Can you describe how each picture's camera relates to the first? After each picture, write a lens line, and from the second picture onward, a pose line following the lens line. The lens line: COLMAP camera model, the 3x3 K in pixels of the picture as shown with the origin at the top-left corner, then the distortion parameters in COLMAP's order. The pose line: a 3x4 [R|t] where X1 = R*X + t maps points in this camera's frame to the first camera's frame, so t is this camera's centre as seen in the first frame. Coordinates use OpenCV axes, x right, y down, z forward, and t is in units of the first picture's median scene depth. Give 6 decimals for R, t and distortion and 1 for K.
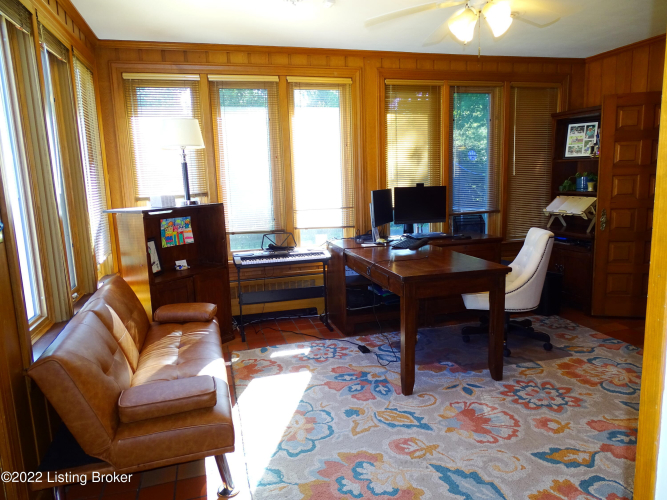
lens RADIAL K [[477.8, 0, 333.5], [0, 477.8, 250.0], [0, 0, 1]] dist [0.002650, 0.000766]
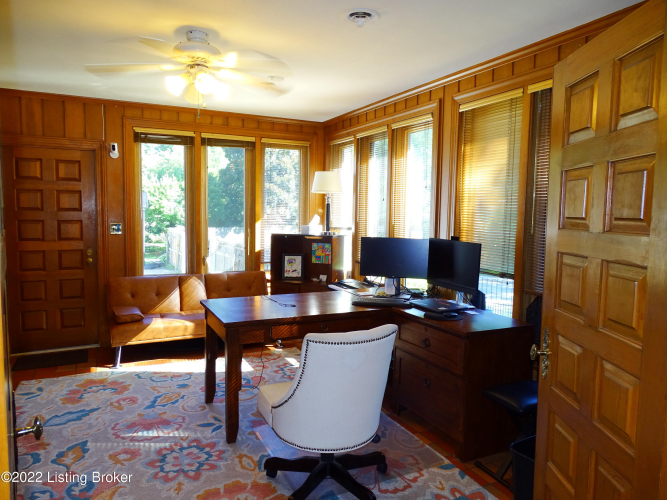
lens RADIAL K [[477.8, 0, 333.5], [0, 477.8, 250.0], [0, 0, 1]] dist [0.002650, 0.000766]
pose [[0.183283, 0.117241, -0.976044, 1.406461], [-0.180296, 0.980031, 0.083864, -0.235386], [0.966385, 0.160606, 0.200761, 1.071396]]
